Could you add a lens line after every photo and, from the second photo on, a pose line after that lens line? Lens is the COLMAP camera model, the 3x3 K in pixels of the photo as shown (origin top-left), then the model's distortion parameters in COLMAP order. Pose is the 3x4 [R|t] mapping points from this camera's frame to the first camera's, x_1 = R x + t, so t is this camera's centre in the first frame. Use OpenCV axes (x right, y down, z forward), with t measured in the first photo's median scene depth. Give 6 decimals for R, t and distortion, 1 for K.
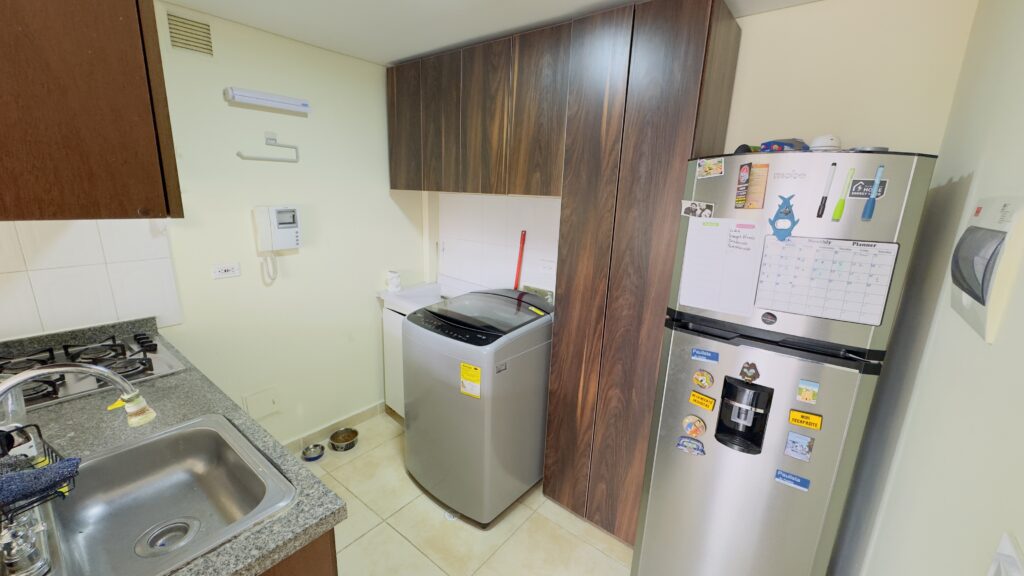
lens RADIAL K [[409.0, 0, 512.2], [0, 409.0, 288.9], [0, 0, 1]] dist [0.000863, 0.000527]
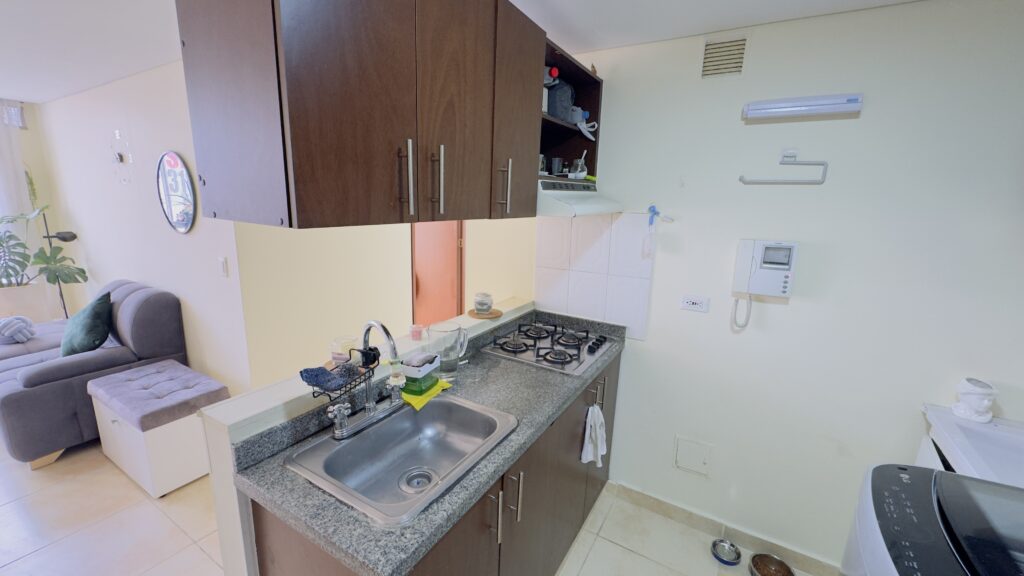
lens RADIAL K [[409.0, 0, 508.5], [0, 409.0, 288.1], [0, 0, 1]] dist [0.000863, 0.000527]
pose [[0.126026, 0.184830, -0.974656, 0.145731], [-0.258134, 0.954756, 0.147678, -0.099904], [0.957854, 0.232980, 0.168035, 0.400790]]
